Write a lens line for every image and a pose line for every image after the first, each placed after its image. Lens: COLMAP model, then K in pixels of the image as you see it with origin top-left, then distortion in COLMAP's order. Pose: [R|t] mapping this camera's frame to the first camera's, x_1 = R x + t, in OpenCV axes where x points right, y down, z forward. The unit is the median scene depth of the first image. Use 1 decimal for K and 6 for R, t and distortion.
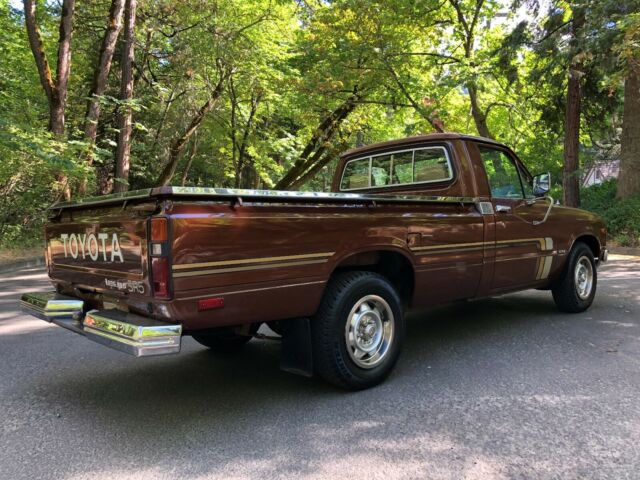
lens RADIAL K [[519.1, 0, 320.0], [0, 519.1, 240.0], [0, 0, 1]] dist [0.015138, 0.005536]
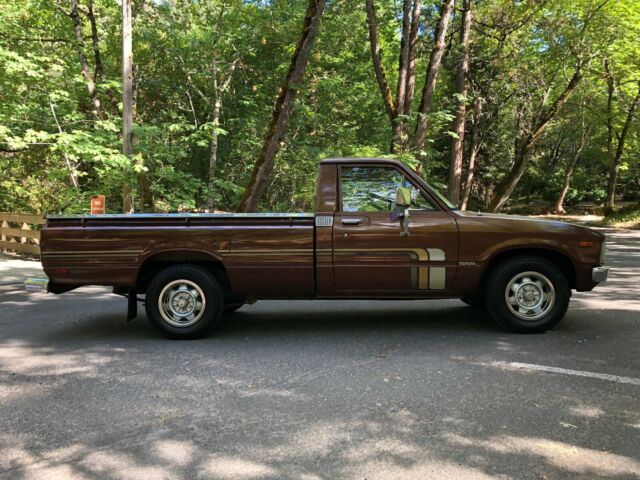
lens RADIAL K [[519.1, 0, 320.0], [0, 519.1, 240.0], [0, 0, 1]] dist [0.015138, 0.005536]
pose [[0.712467, 0.032267, -0.700963, 0.343881], [-0.028997, 0.999443, 0.016533, -0.010528], [0.701106, 0.008547, 0.713006, 0.046701]]
